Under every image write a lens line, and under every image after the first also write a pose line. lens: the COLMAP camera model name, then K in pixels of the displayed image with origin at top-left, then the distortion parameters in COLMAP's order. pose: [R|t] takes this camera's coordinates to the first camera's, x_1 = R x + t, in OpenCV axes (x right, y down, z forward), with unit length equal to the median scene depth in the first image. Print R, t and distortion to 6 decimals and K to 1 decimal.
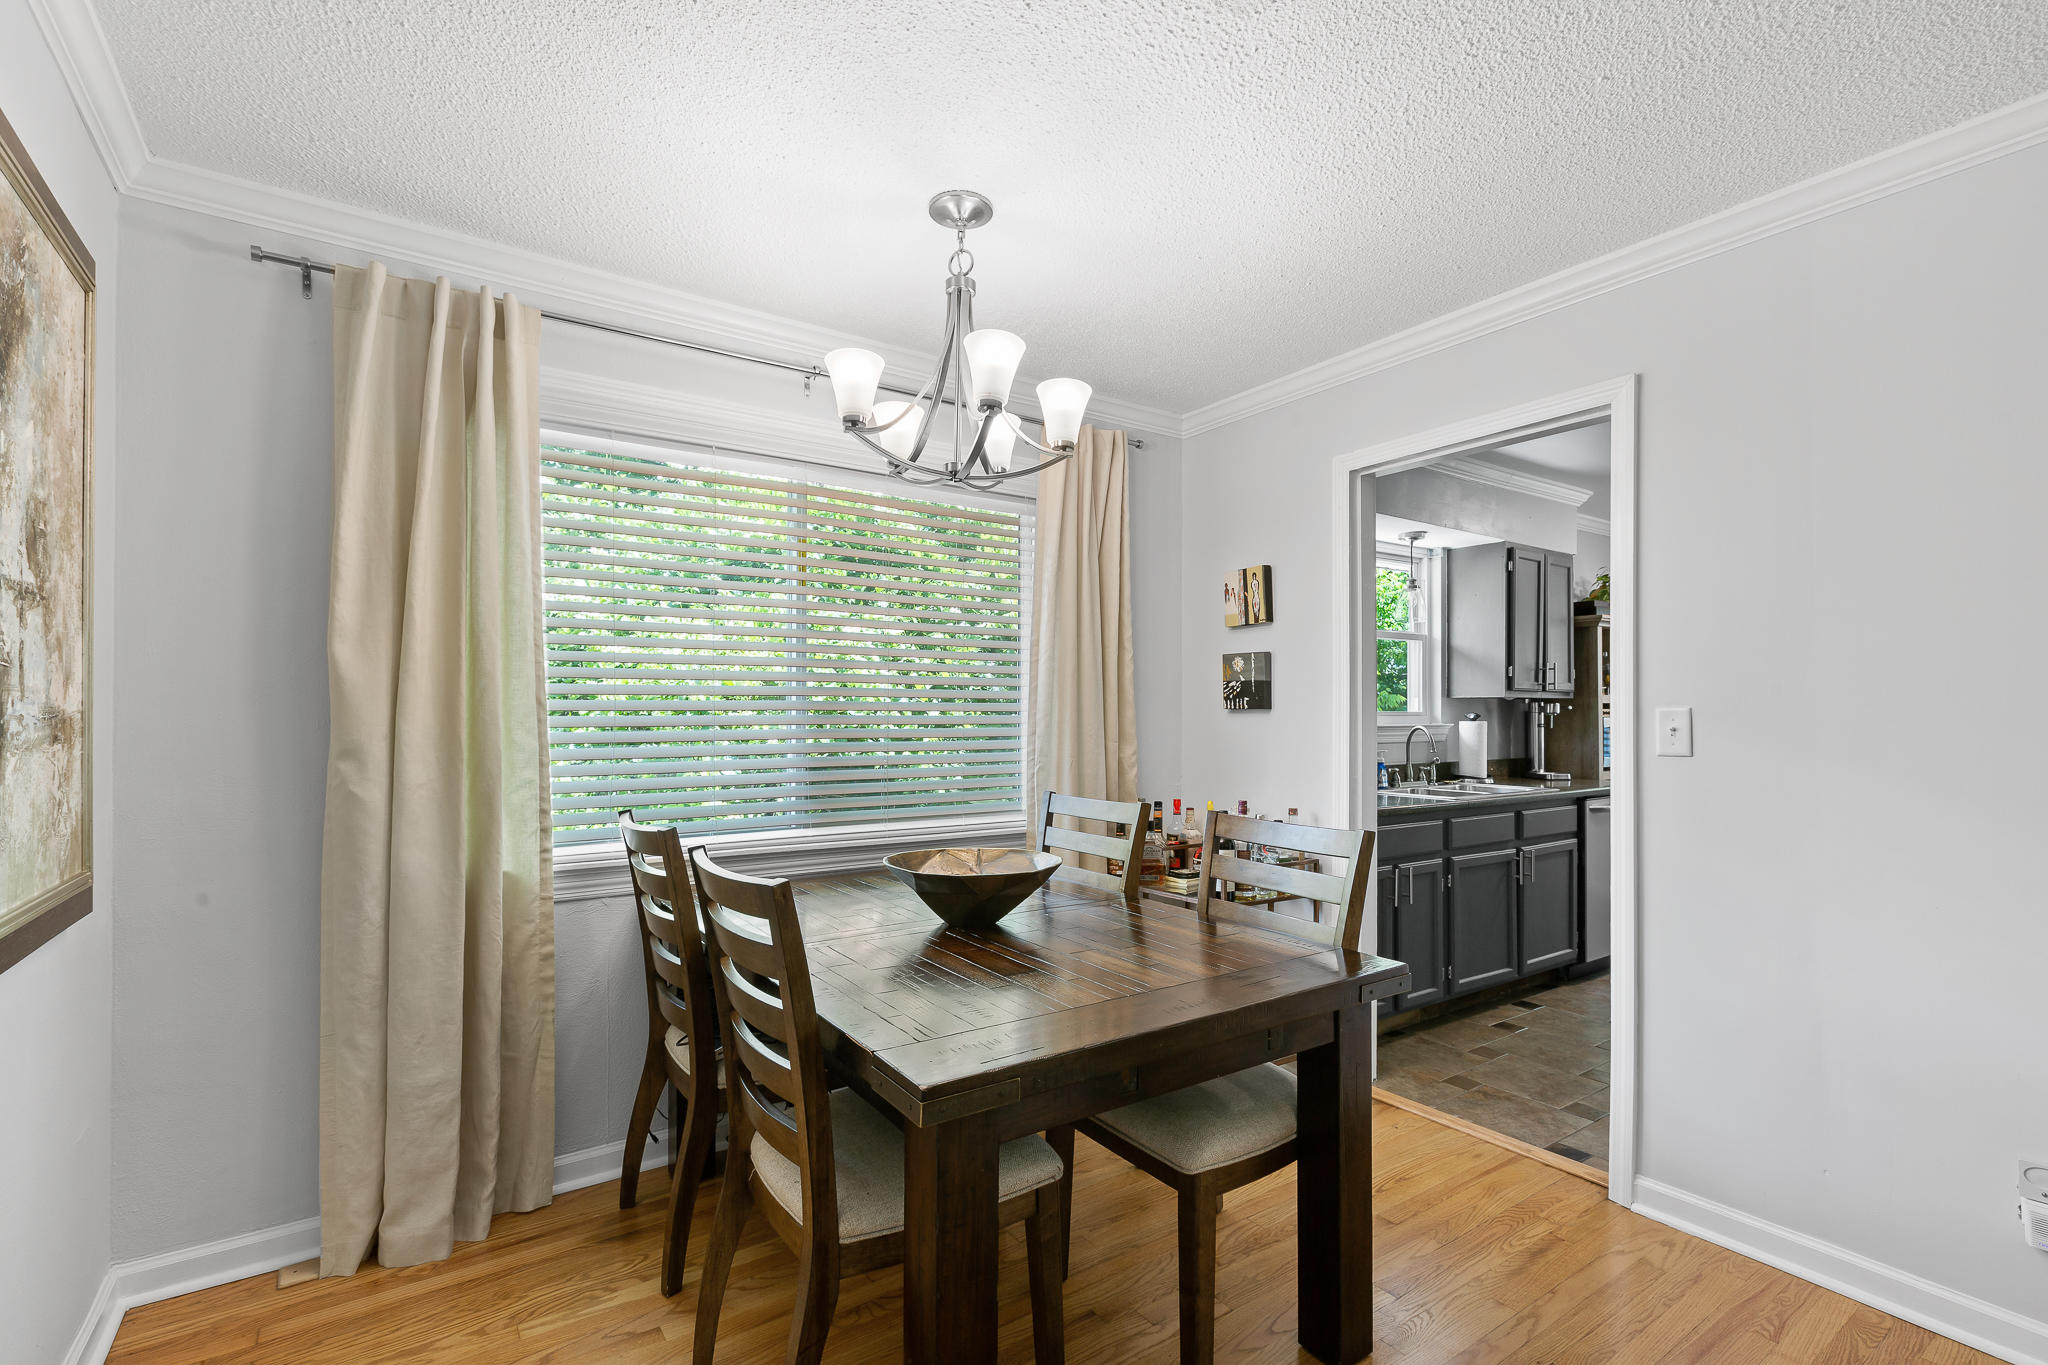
lens RADIAL K [[930.7, 0, 1021.9], [0, 930.7, 714.2], [0, 0, 1]] dist [-0.008922, -0.000151]
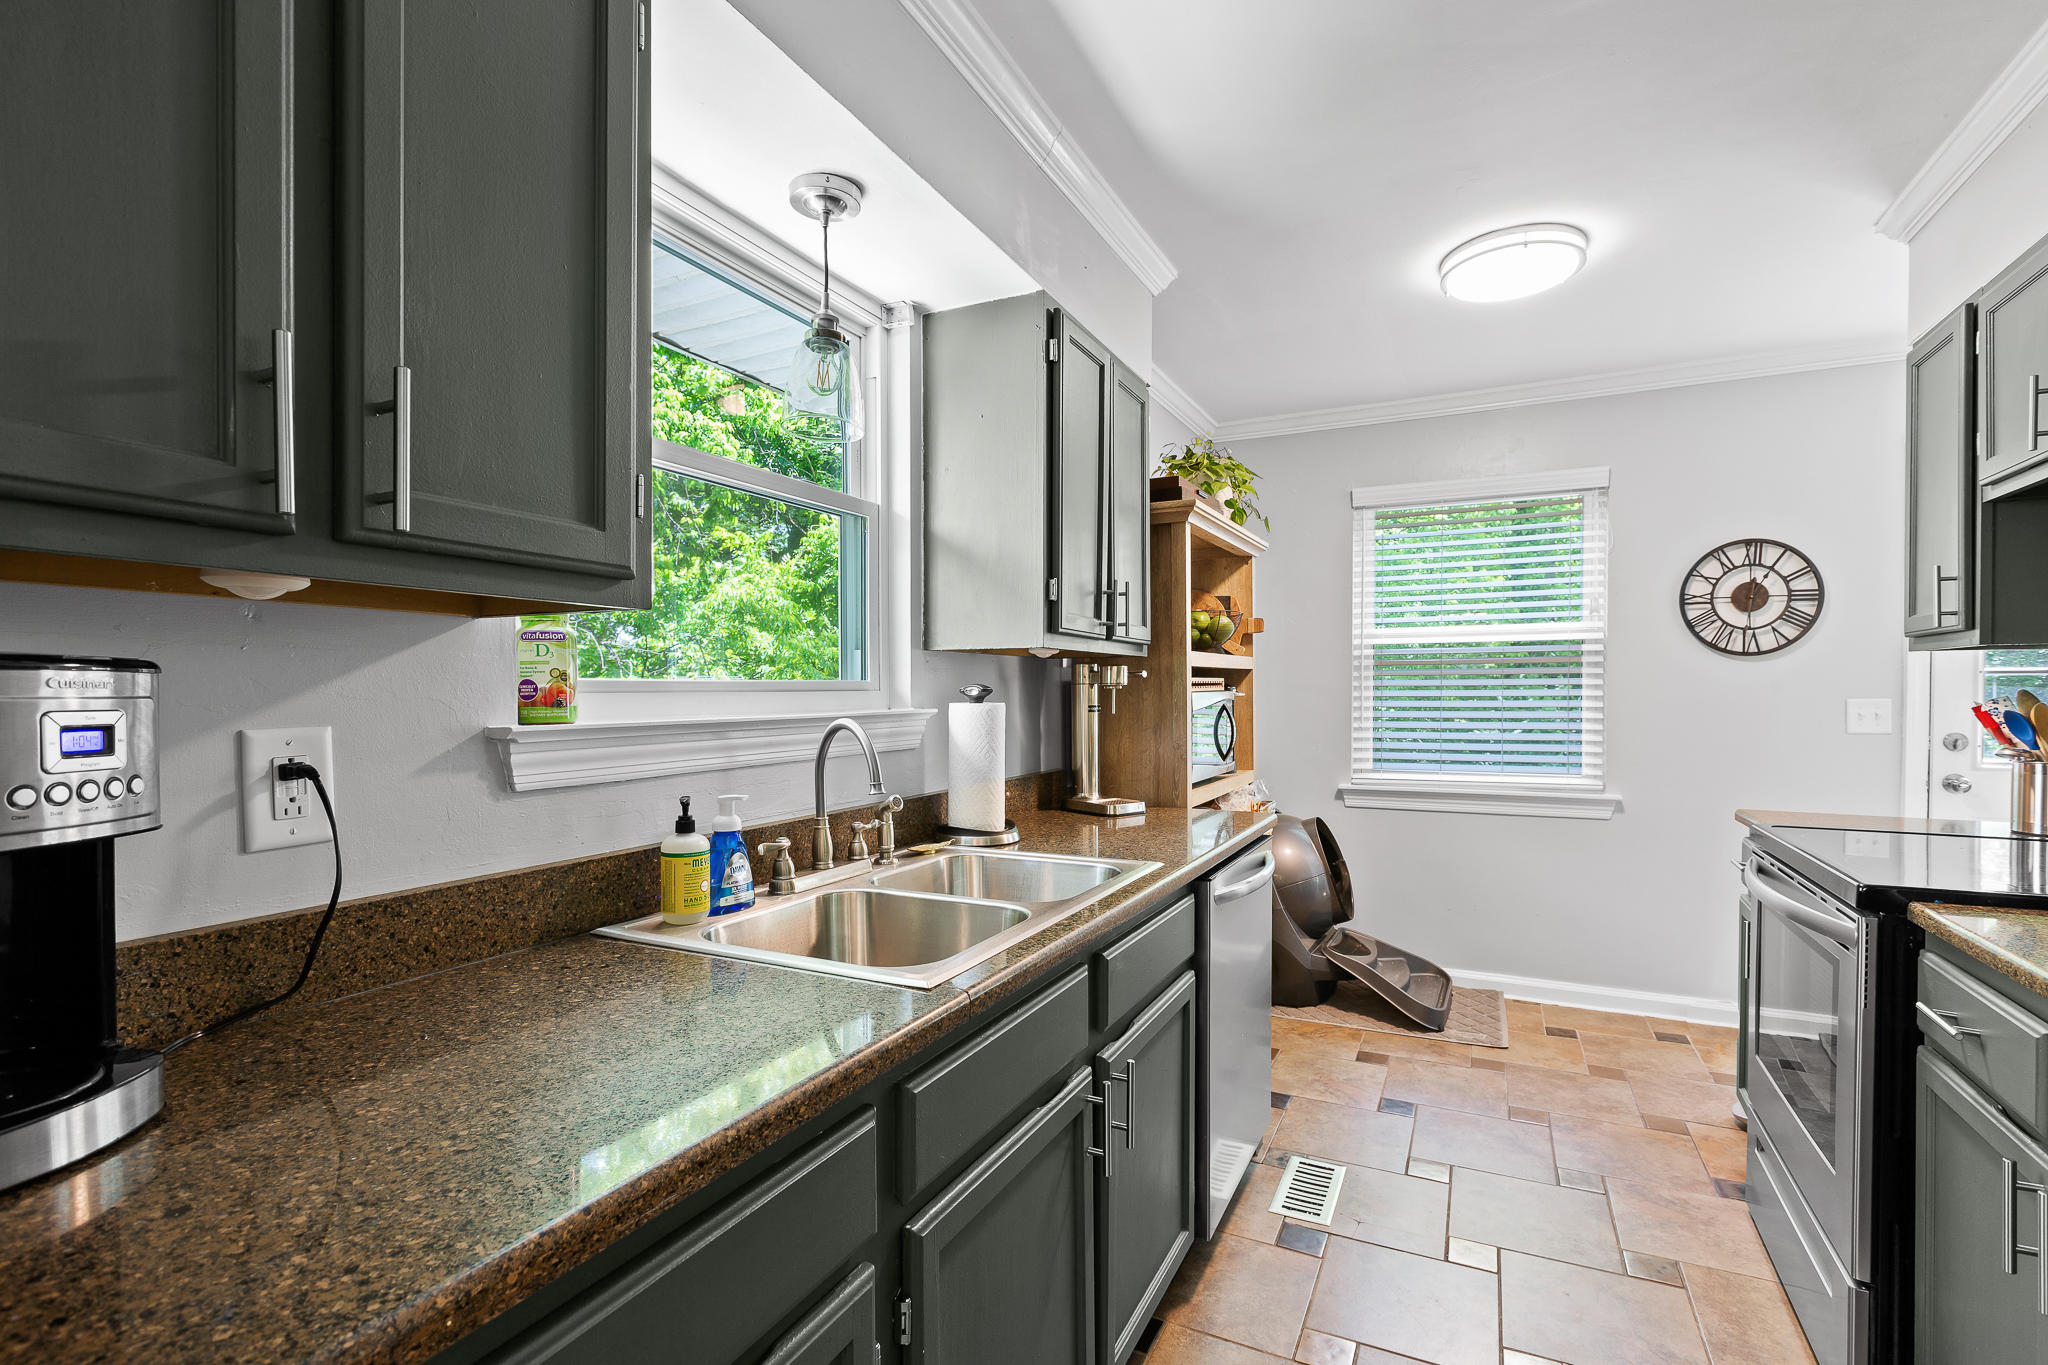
lens RADIAL K [[938.0, 0, 1024.0], [0, 938.0, 682.5], [0, 0, 1]] dist [0.000880, 0.000190]
pose [[0.874827, 0.001017, 0.484434, 0.288574], [0.002250, 0.999978, -0.006163, 0.000691], [-0.484429, 0.006482, 0.874806, 0.597000]]
